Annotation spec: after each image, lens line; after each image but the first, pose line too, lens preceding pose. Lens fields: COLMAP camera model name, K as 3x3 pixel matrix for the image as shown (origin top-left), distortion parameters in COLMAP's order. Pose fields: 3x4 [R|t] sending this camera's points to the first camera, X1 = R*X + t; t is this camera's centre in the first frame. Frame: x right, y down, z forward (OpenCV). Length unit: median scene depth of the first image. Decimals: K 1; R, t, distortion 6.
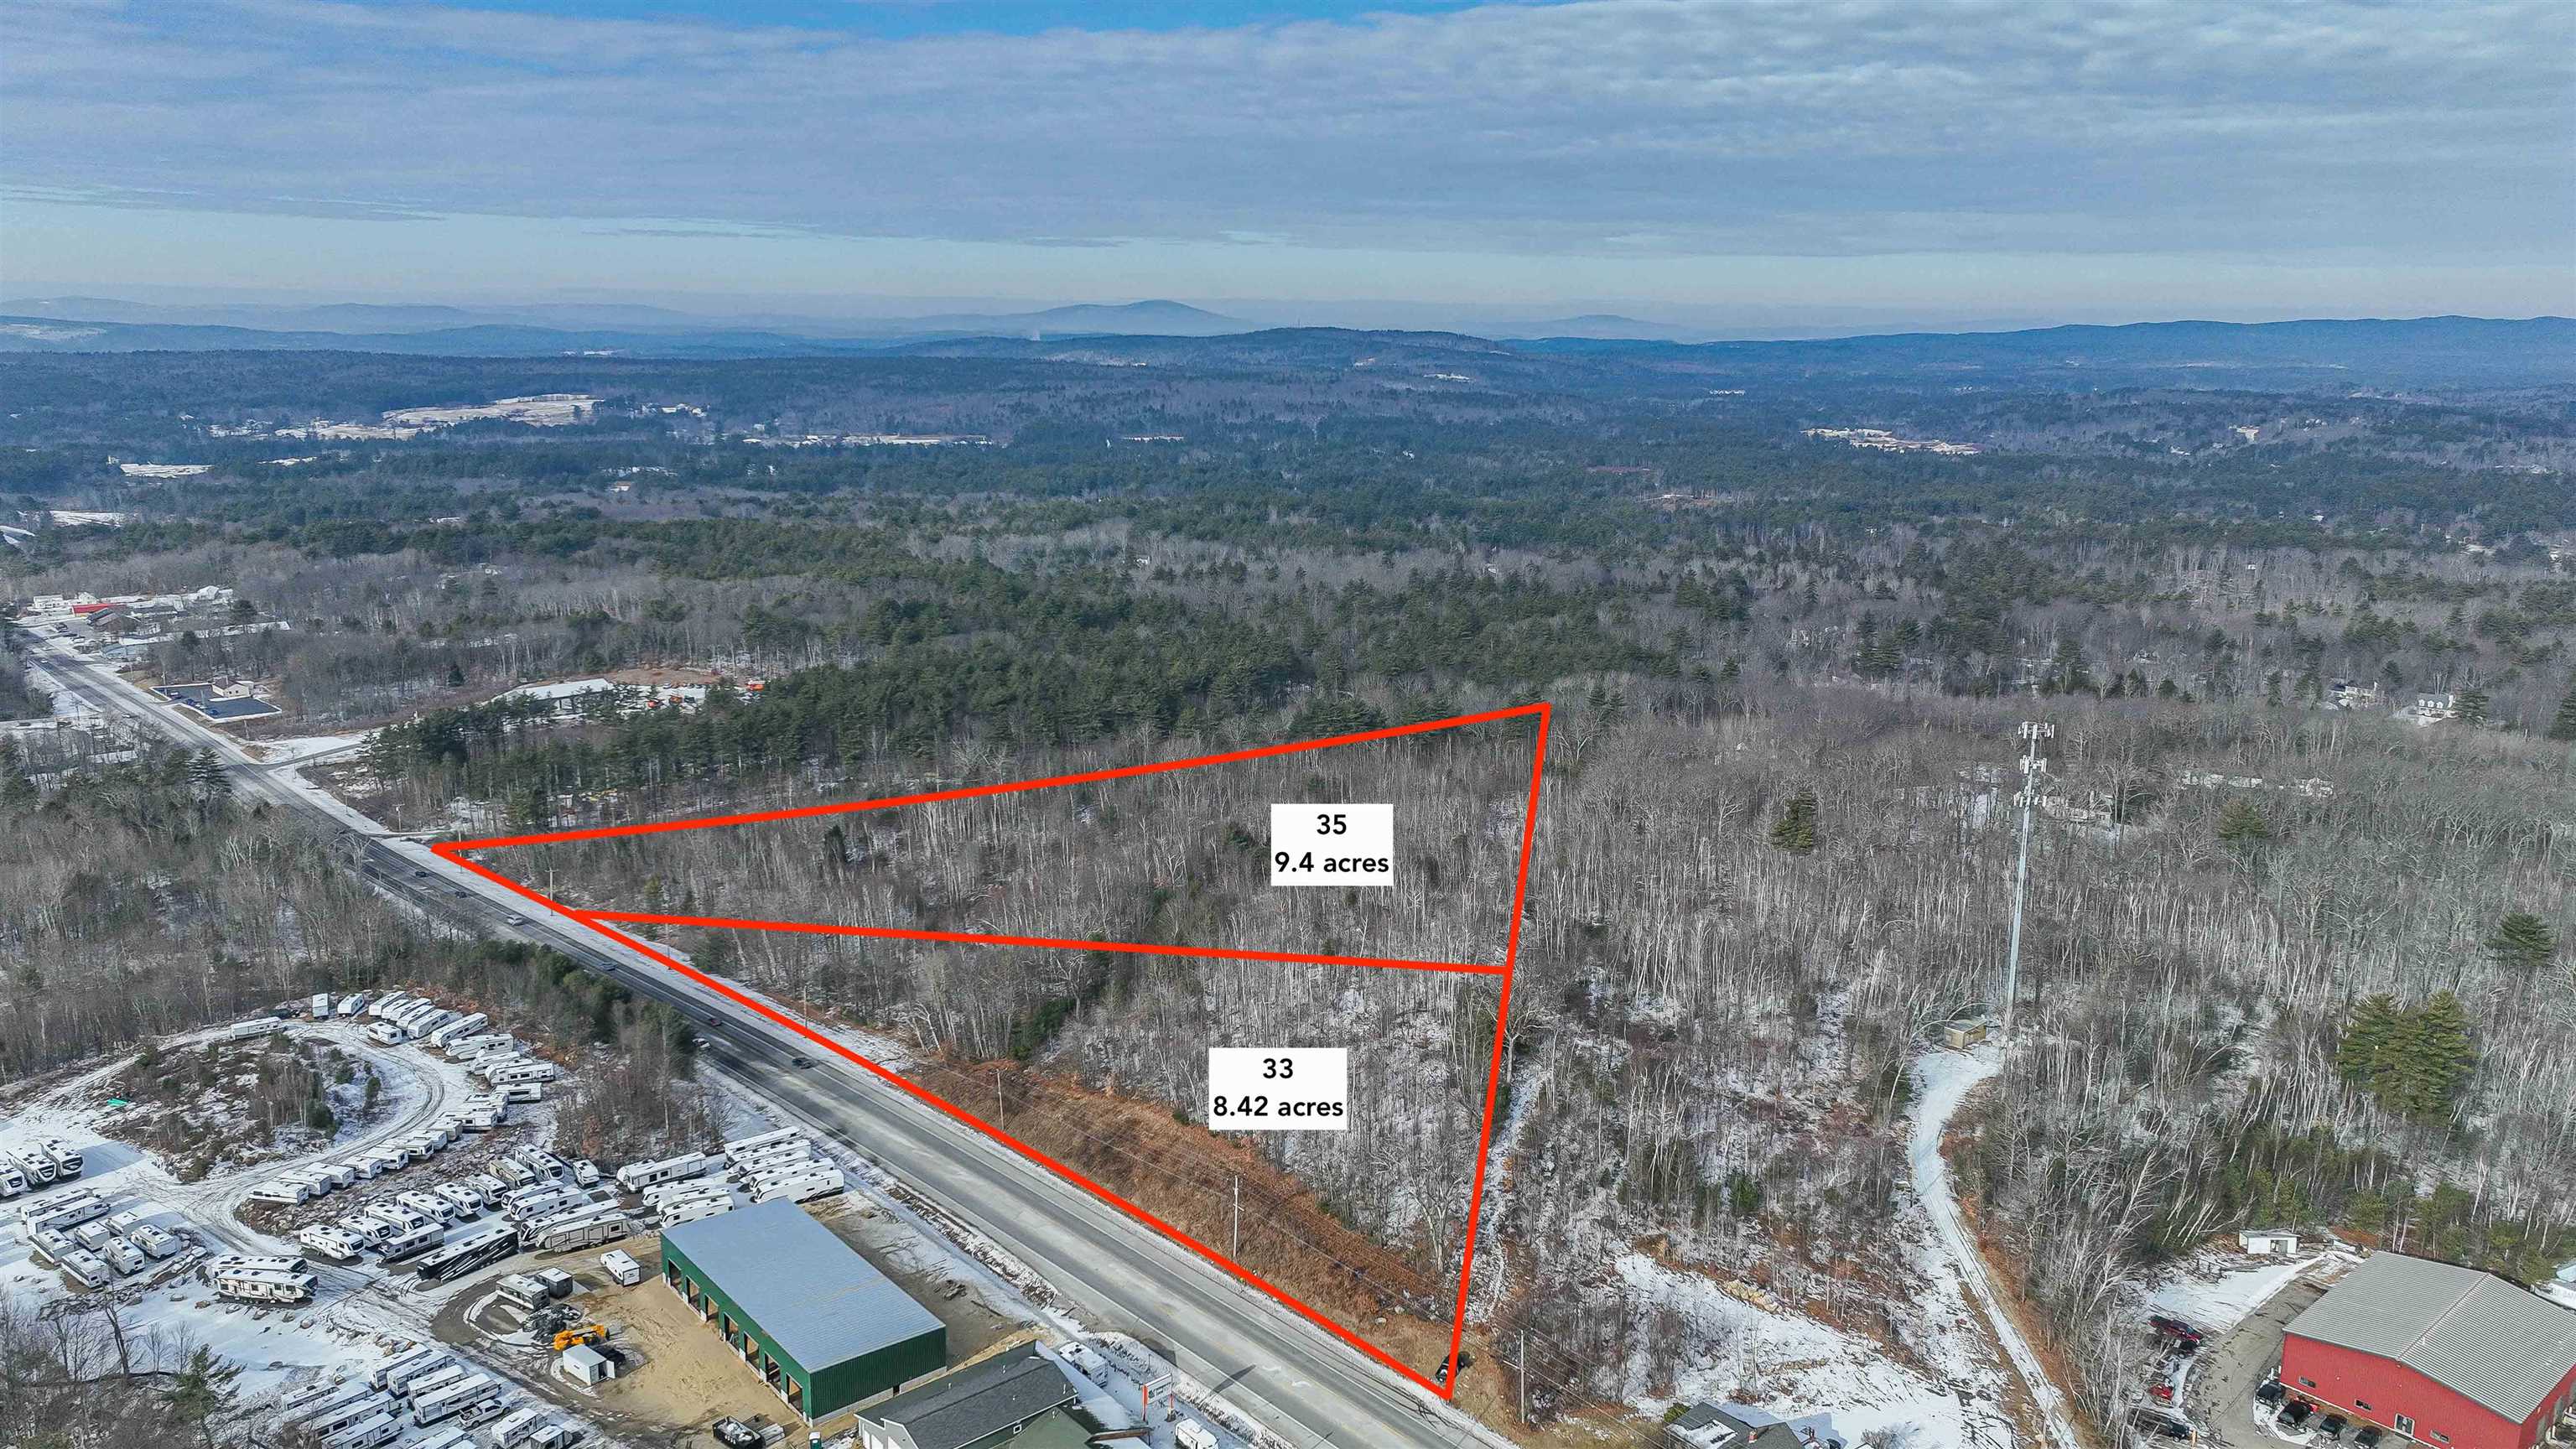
lens RADIAL K [[1833.2, 0, 1288.0], [0, 1833.2, 724.5], [0, 0, 1]] dist [0.011842, 0.031201]
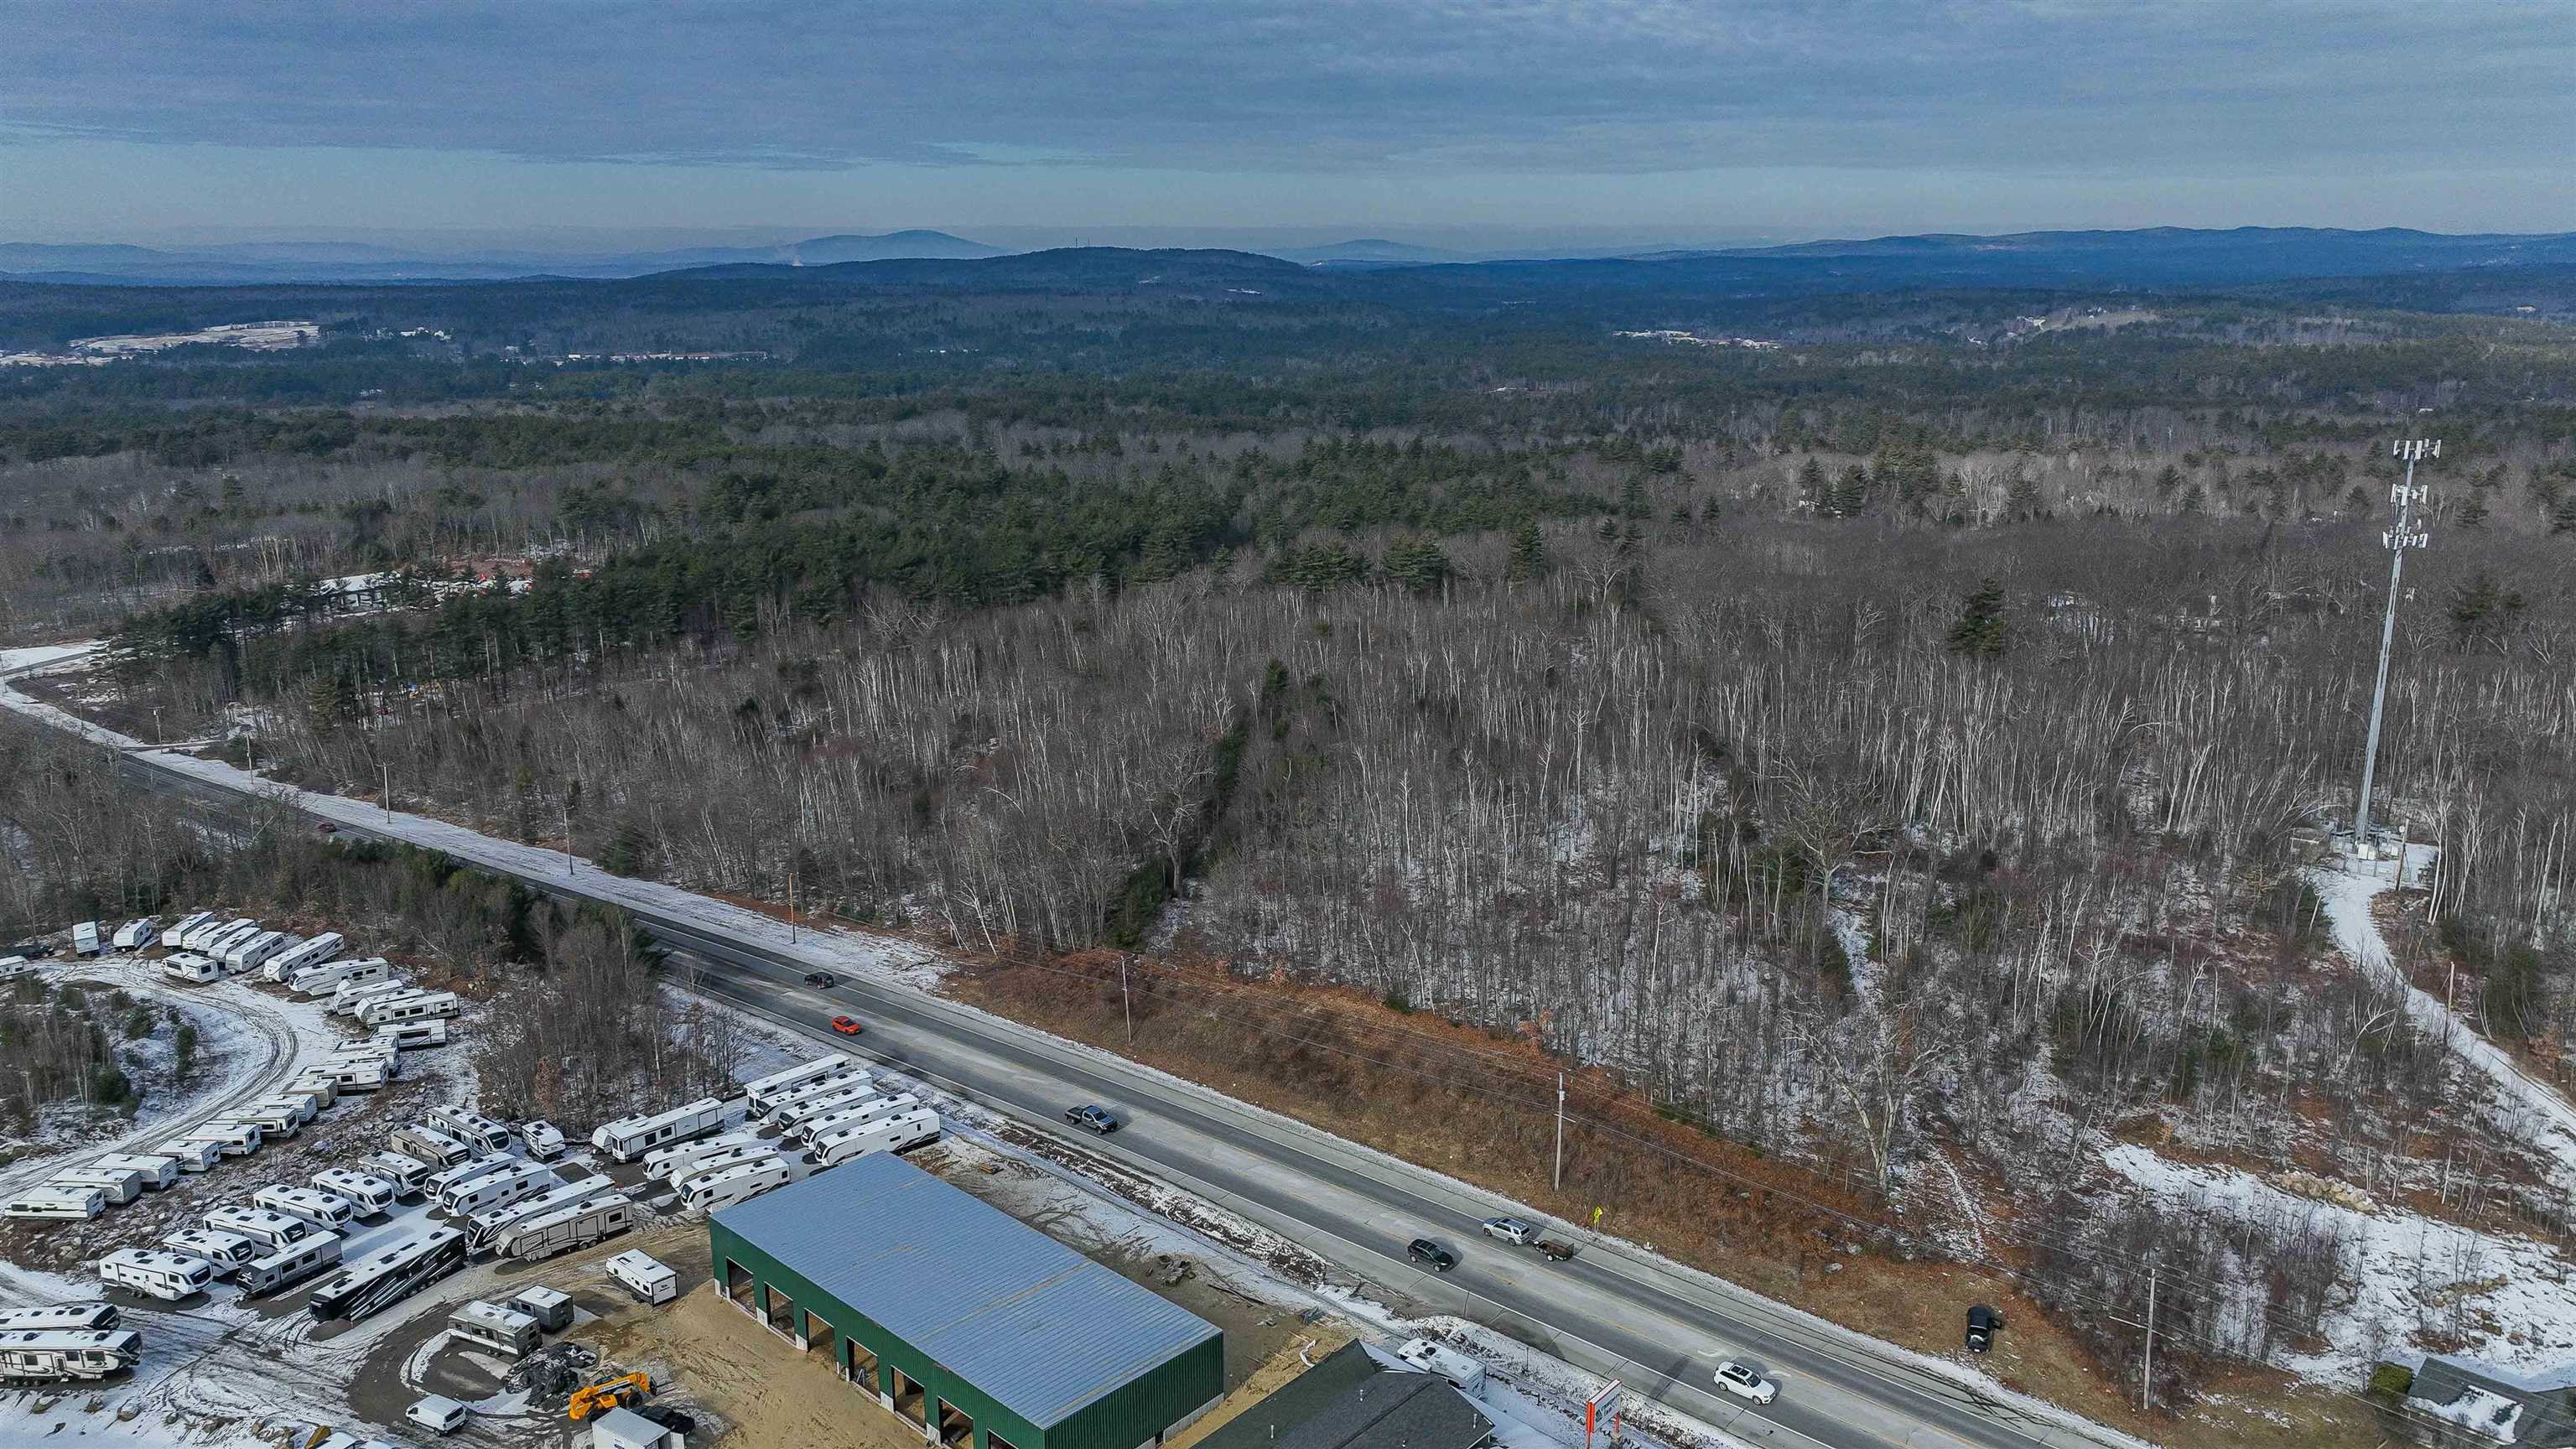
lens RADIAL K [[1833.2, 0, 1288.0], [0, 1833.2, 724.5], [0, 0, 1]] dist [0.011842, 0.031201]
pose [[0.992163, -0.045743, 0.116277, -0.172592], [0.041531, 0.998399, 0.038394, 0.073345], [-0.117847, -0.033264, 0.992474, 0.287975]]
